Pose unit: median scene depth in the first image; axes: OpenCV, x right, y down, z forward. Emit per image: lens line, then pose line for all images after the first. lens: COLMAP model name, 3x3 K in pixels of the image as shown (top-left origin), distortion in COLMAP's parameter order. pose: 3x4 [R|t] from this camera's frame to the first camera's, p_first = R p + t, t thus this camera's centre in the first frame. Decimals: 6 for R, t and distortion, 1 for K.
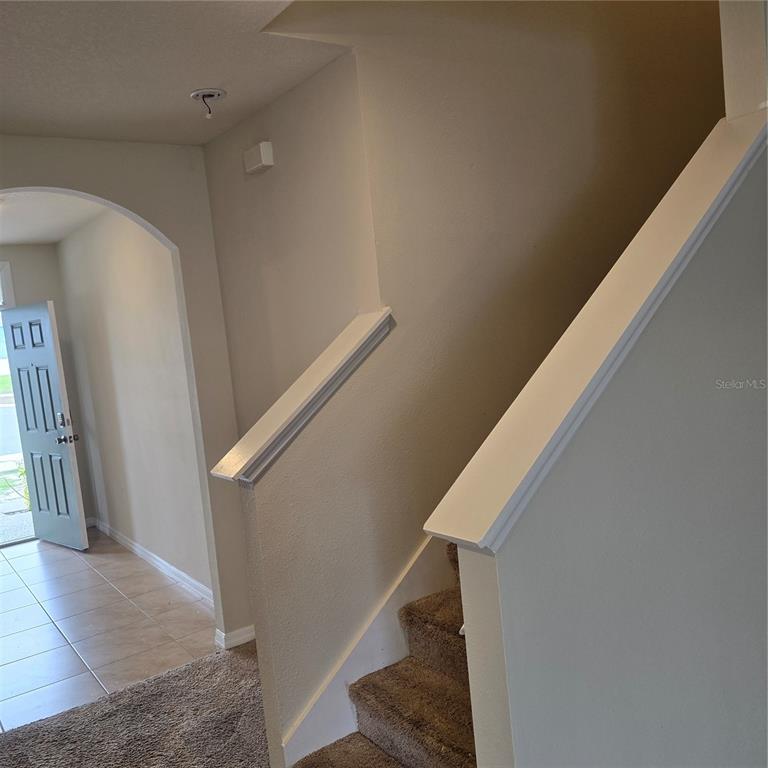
lens RADIAL K [[724.4, 0, 382.8], [0, 724.4, 389.2], [0, 0, 1]] dist [0.082114, -0.108298]
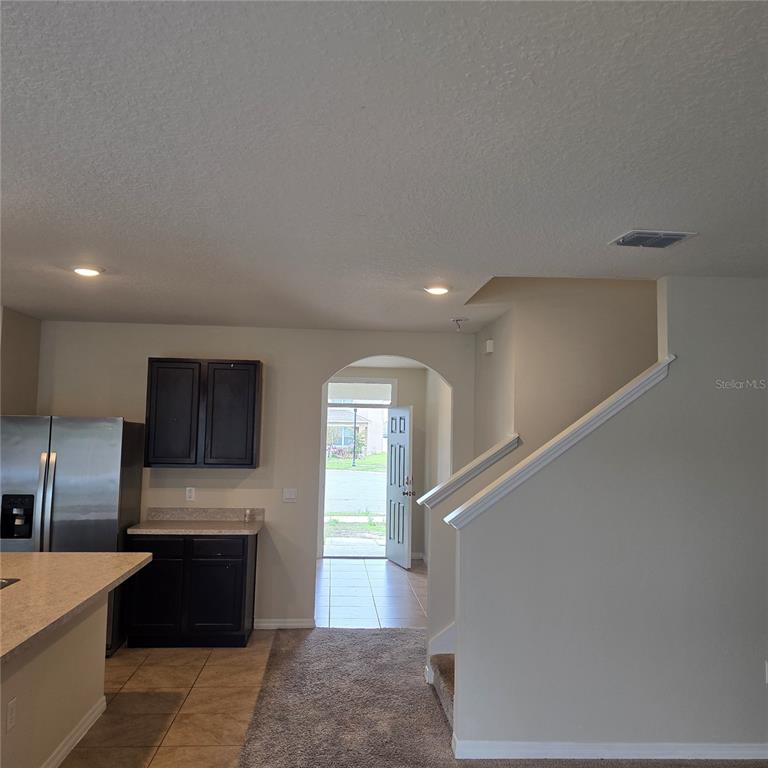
lens RADIAL K [[724.9, 0, 385.0], [0, 724.9, 378.4], [0, 0, 1]] dist [0.092983, -0.126293]
pose [[0.848452, 0.077500, -0.523567, 0.318622], [-0.156543, 0.981708, -0.108367, 0.002824], [0.505592, 0.173905, 0.845064, -0.376336]]
